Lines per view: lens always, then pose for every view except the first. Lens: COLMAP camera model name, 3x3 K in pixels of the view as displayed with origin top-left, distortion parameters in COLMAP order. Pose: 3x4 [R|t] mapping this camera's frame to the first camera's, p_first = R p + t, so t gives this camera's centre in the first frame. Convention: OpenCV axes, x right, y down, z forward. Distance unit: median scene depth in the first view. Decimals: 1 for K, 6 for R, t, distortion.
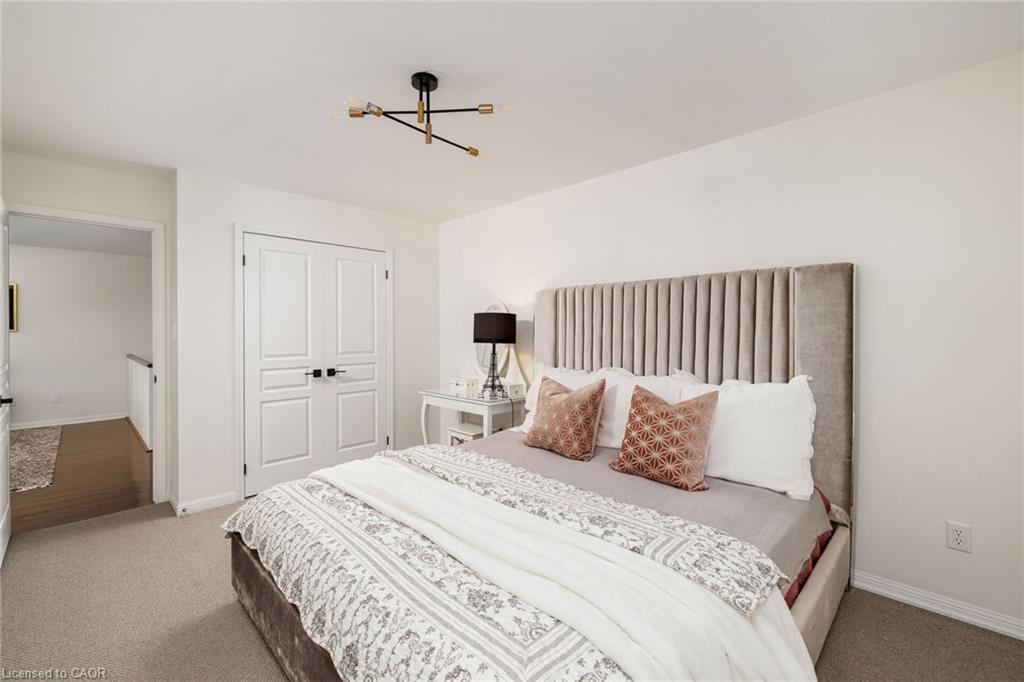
lens RADIAL K [[440.4, 0, 512.0], [0, 440.4, 341.0], [0, 0, 1]] dist [-0.000395, 0.000030]
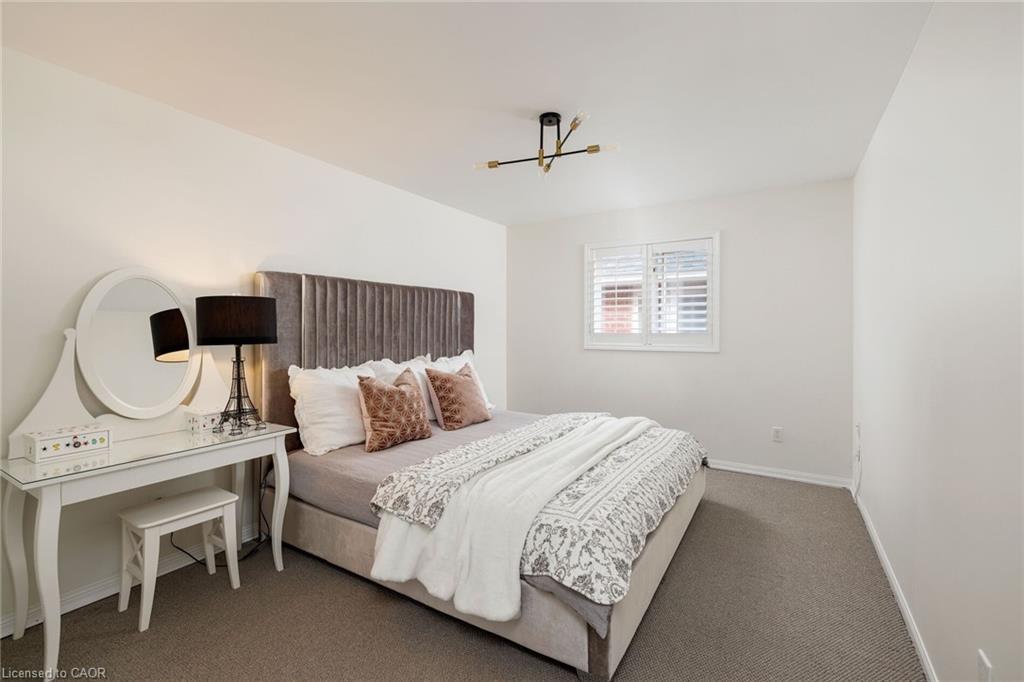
lens RADIAL K [[437.7, 0, 510.5], [0, 437.7, 329.9], [0, 0, 1]] dist [-0.000591, -0.000037]
pose [[-0.230069, -0.007043, 0.973149, -1.154763], [0.014634, 0.999836, 0.010696, -0.027112], [-0.973064, 0.016702, -0.229928, 1.172335]]
